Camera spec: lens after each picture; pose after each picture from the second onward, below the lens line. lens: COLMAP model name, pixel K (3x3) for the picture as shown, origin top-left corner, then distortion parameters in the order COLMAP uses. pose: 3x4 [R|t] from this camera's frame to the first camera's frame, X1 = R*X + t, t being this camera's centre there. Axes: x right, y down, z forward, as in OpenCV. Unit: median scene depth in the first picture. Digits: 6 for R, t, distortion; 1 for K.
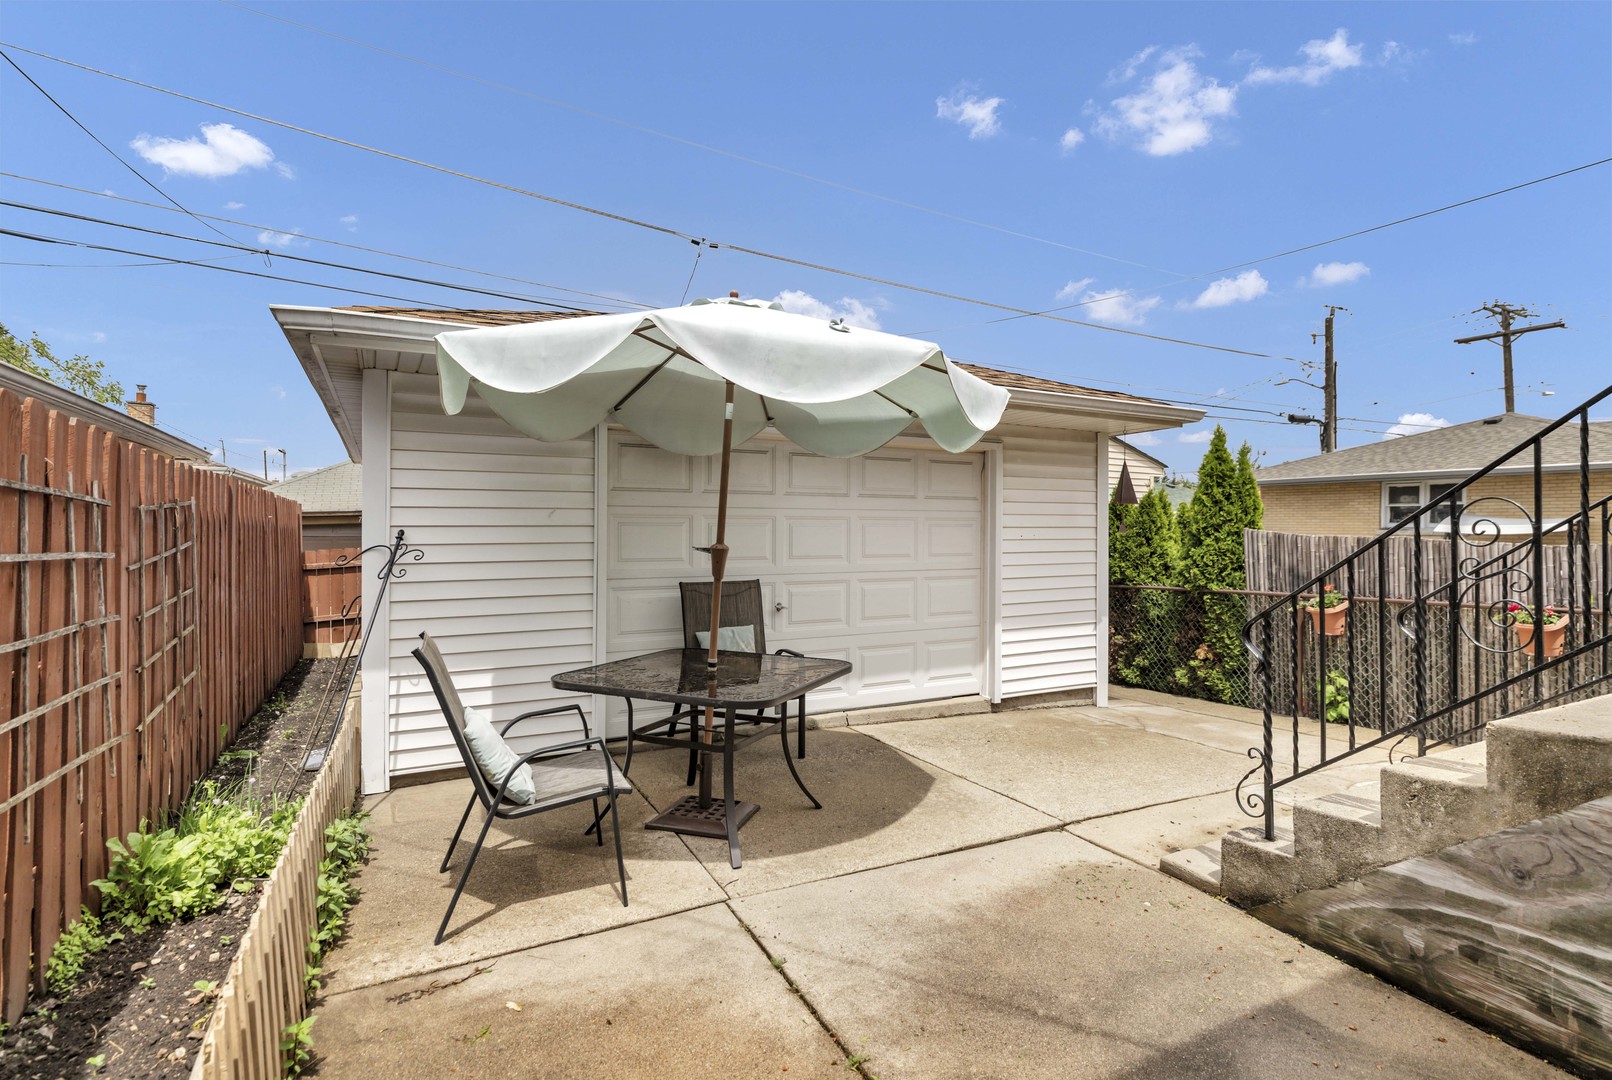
lens RADIAL K [[793.4, 0, 806.0], [0, 793.4, 540.0], [0, 0, 1]] dist [0.000012, 0.000330]
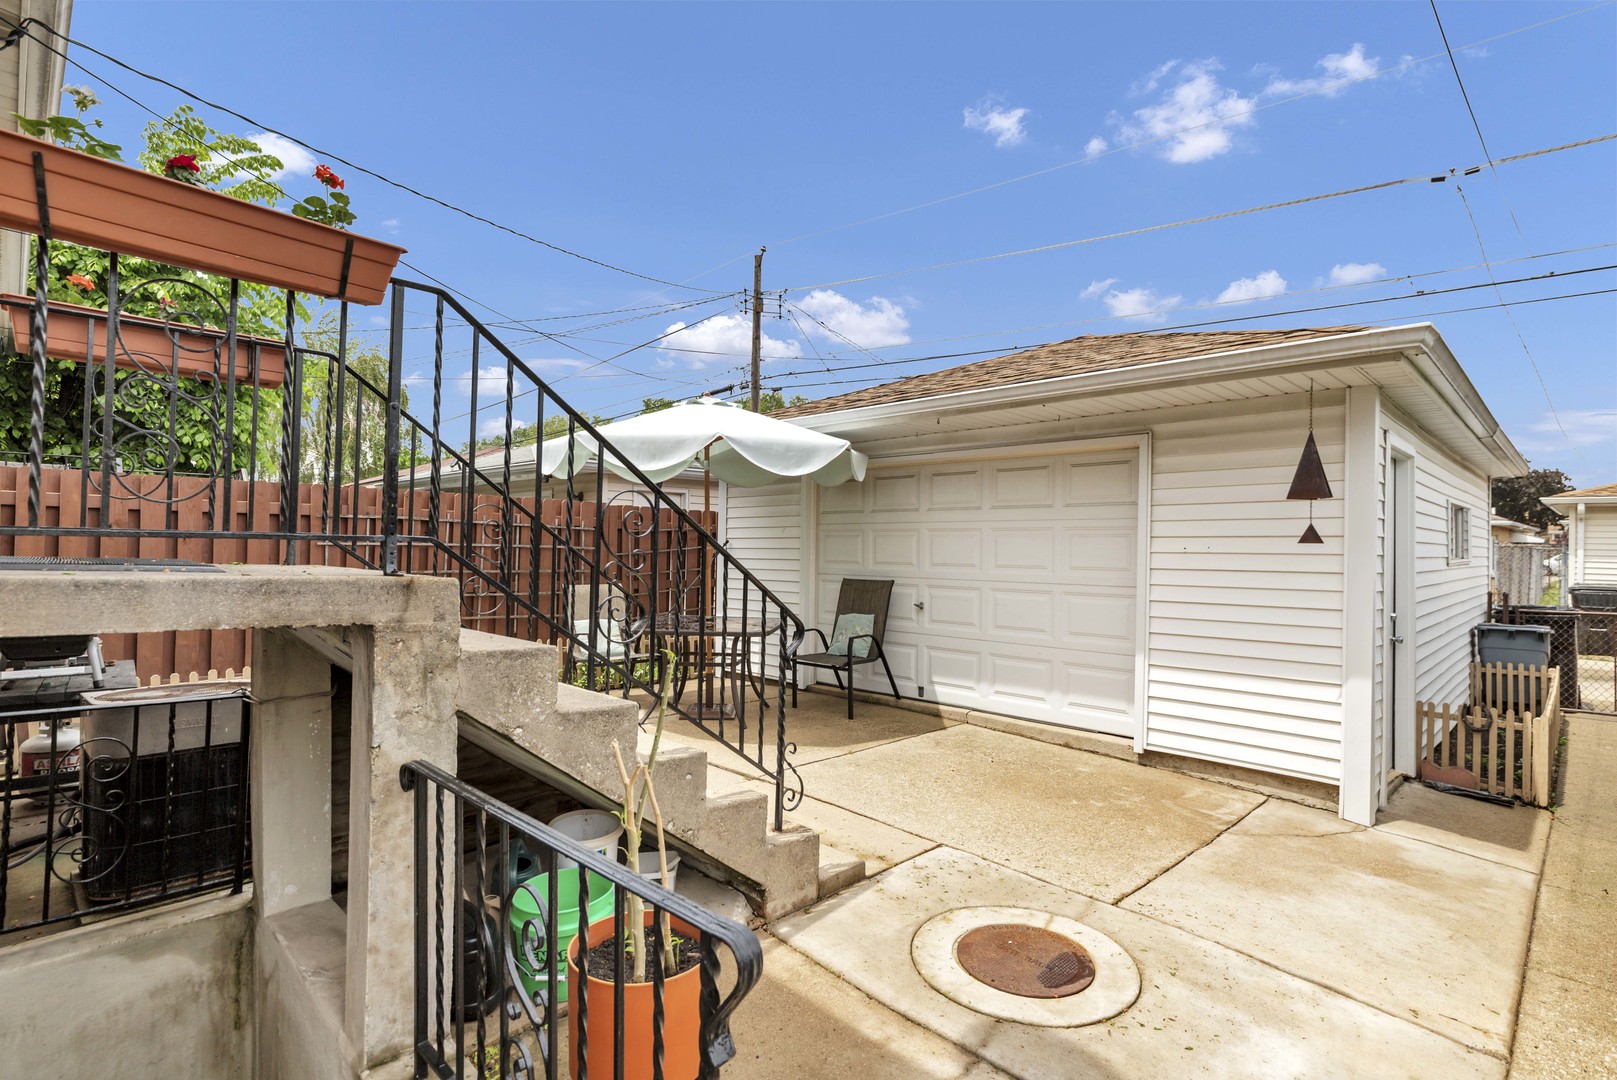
lens RADIAL K [[795.8, 0, 808.5], [0, 795.8, 540.0], [0, 0, 1]] dist [0.000012, 0.000330]
pose [[0.288703, -0.006752, -0.957395, 1.044771], [-0.019041, 0.999737, -0.012793, 0.004752], [0.957229, 0.021923, 0.288499, 0.491232]]
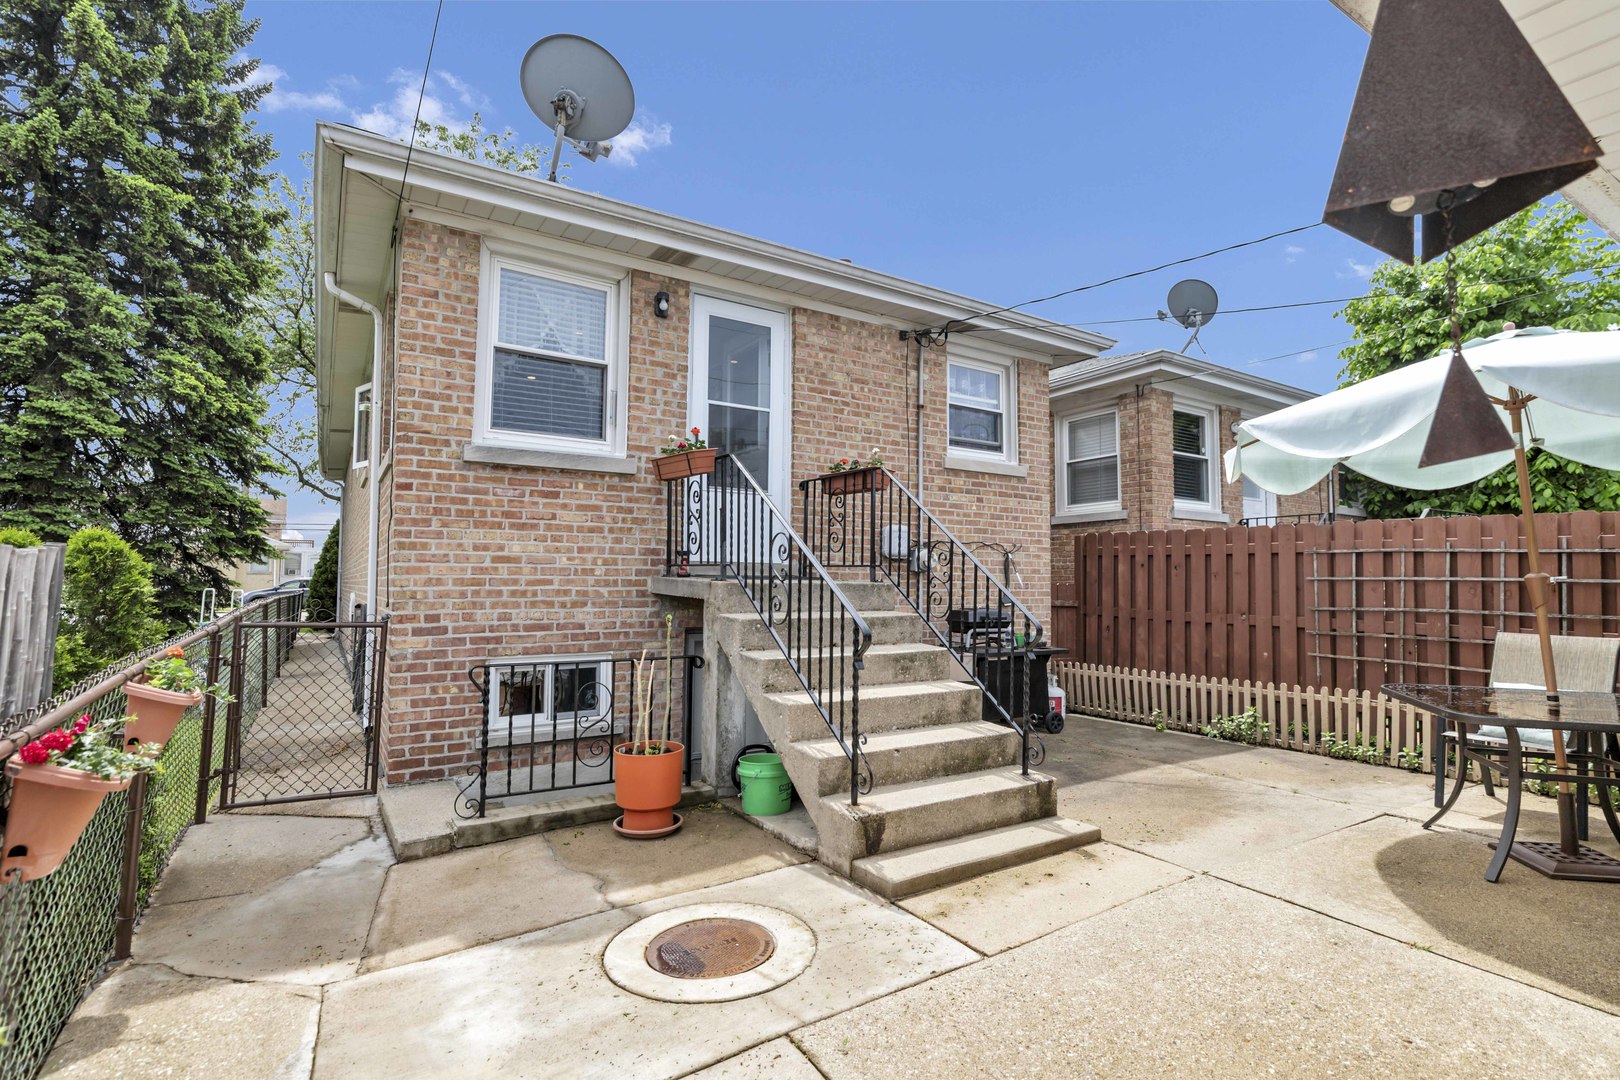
lens RADIAL K [[774.2, 0, 812.6], [0, 774.2, 566.3], [0, 0, 1]] dist [0.000758, 0.000051]
pose [[-0.997157, -0.014804, -0.073888, 0.582176], [-0.014698, 0.999890, -0.001967, 0.007797], [0.073909, -0.000875, -0.997265, 1.276890]]
